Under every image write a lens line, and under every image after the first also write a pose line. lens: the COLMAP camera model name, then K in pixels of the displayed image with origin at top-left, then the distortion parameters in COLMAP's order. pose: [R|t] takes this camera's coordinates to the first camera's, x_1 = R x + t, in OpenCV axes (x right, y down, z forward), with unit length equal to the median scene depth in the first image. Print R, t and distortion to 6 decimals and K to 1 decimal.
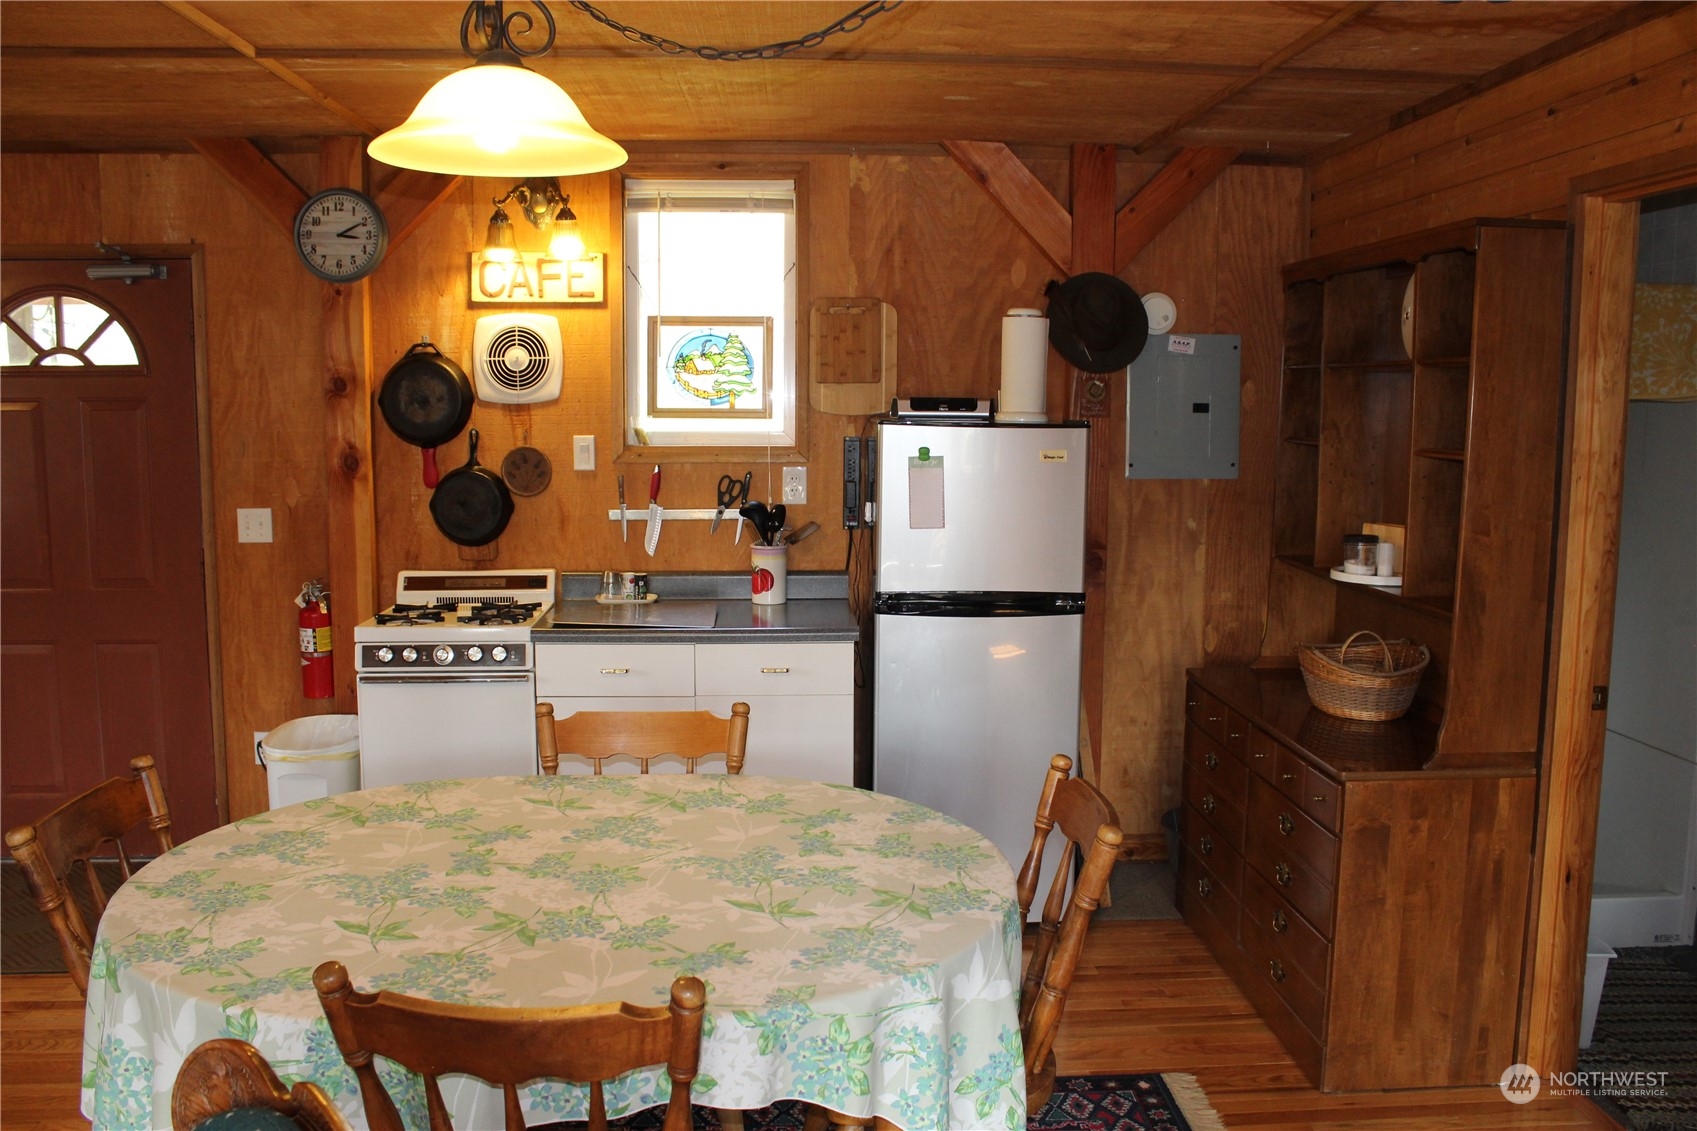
lens RADIAL K [[1409.8, 0, 865.4], [0, 1409.8, 559.7], [0, 0, 1]] dist [-0.134939, 0.070992]
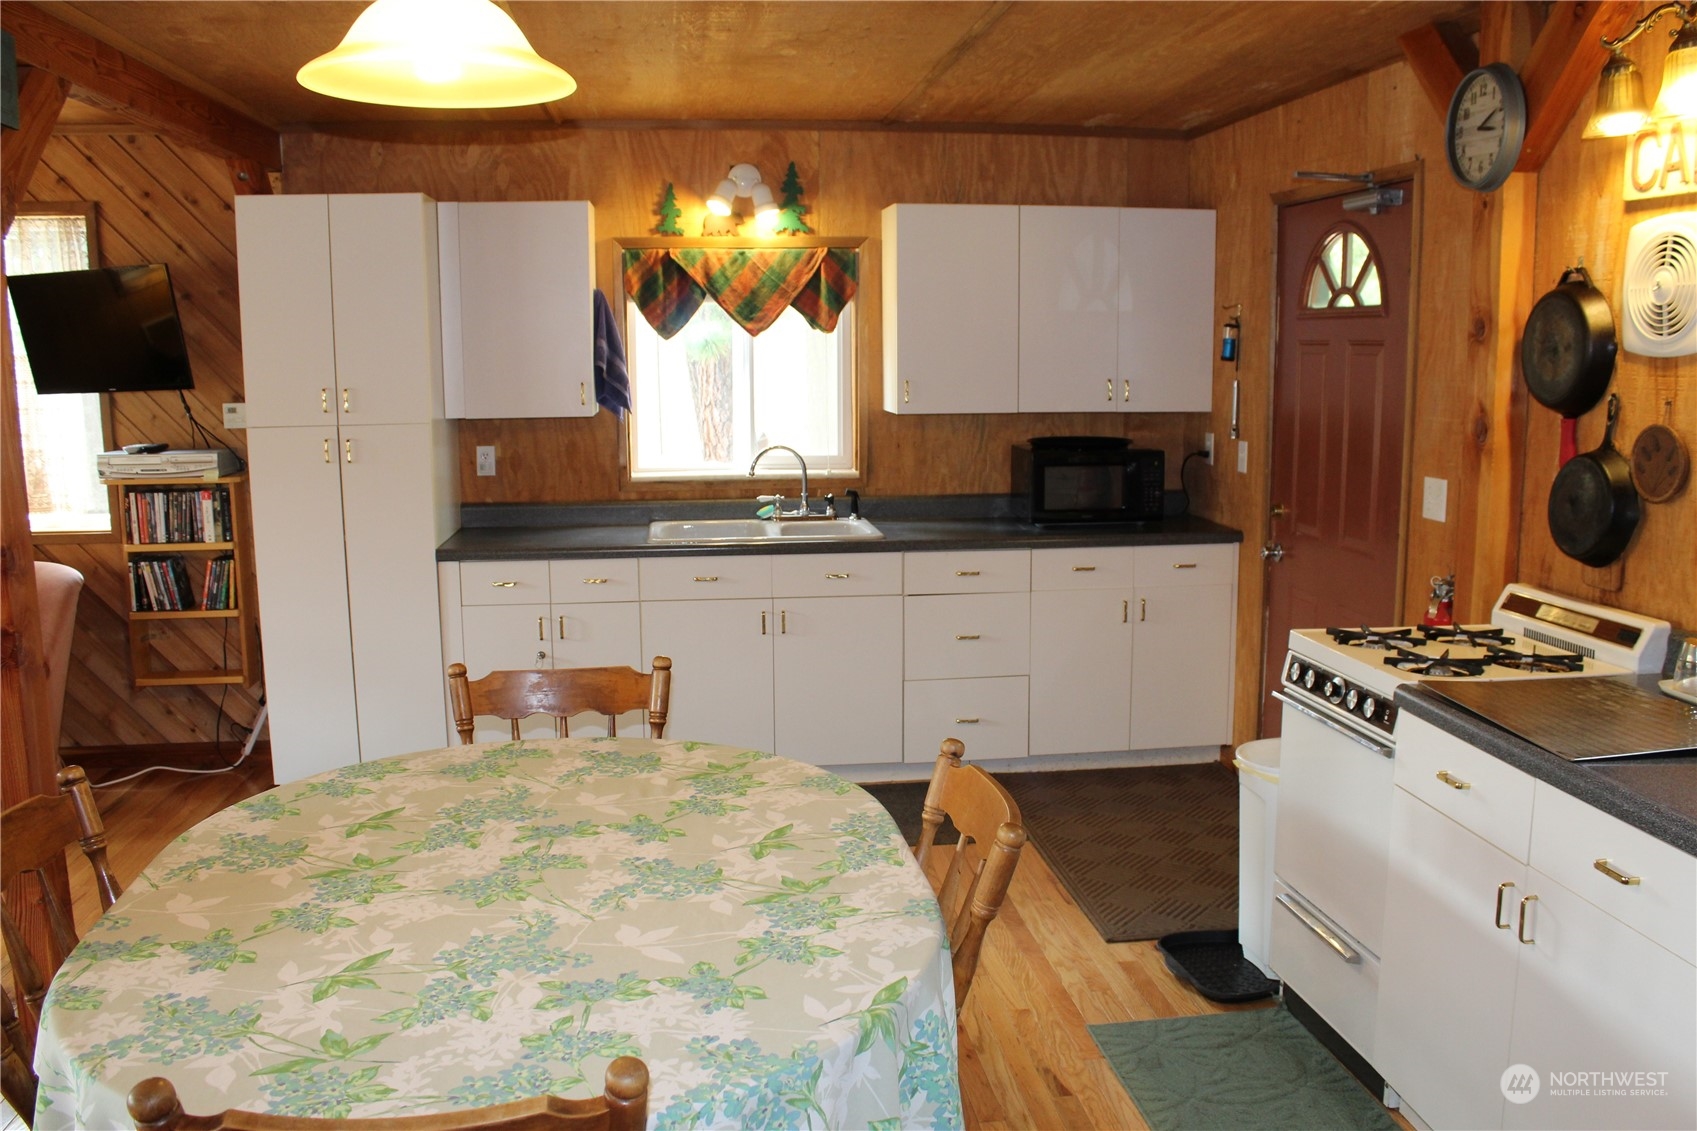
lens RADIAL K [[1409.8, 0, 853.4], [0, 1409.8, 559.6], [0, 0, 1]] dist [-0.134939, 0.070992]
pose [[0.072760, 0.147619, -0.986364, 0.359071], [-0.112722, 0.983866, 0.138930, -0.067067], [0.990959, 0.101076, 0.088226, 0.609284]]
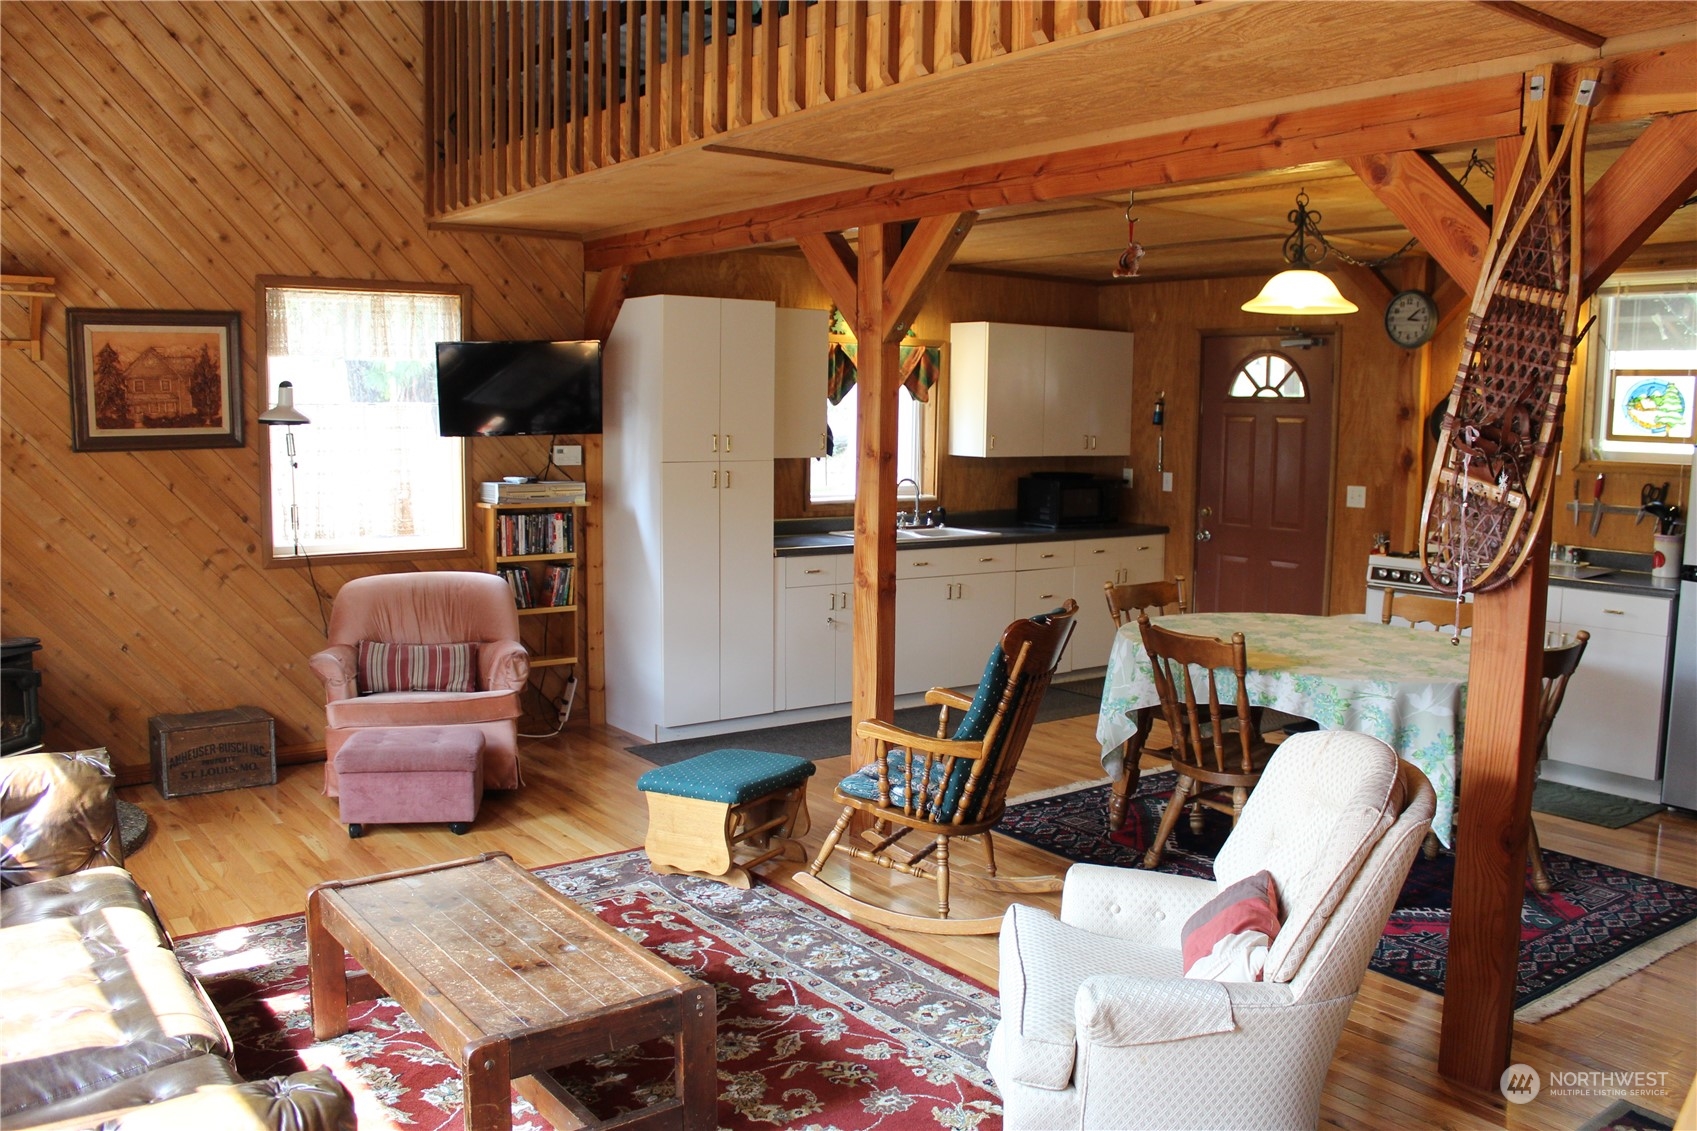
lens RADIAL K [[1409.8, 0, 857.2], [0, 1409.8, 556.0], [0, 0, 1]] dist [-0.134939, 0.070992]
pose [[0.550561, 0.092982, -0.829600, 0.617518], [-0.111533, 0.993061, 0.037284, 0.050674], [0.827311, 0.072001, 0.557111, -0.407993]]
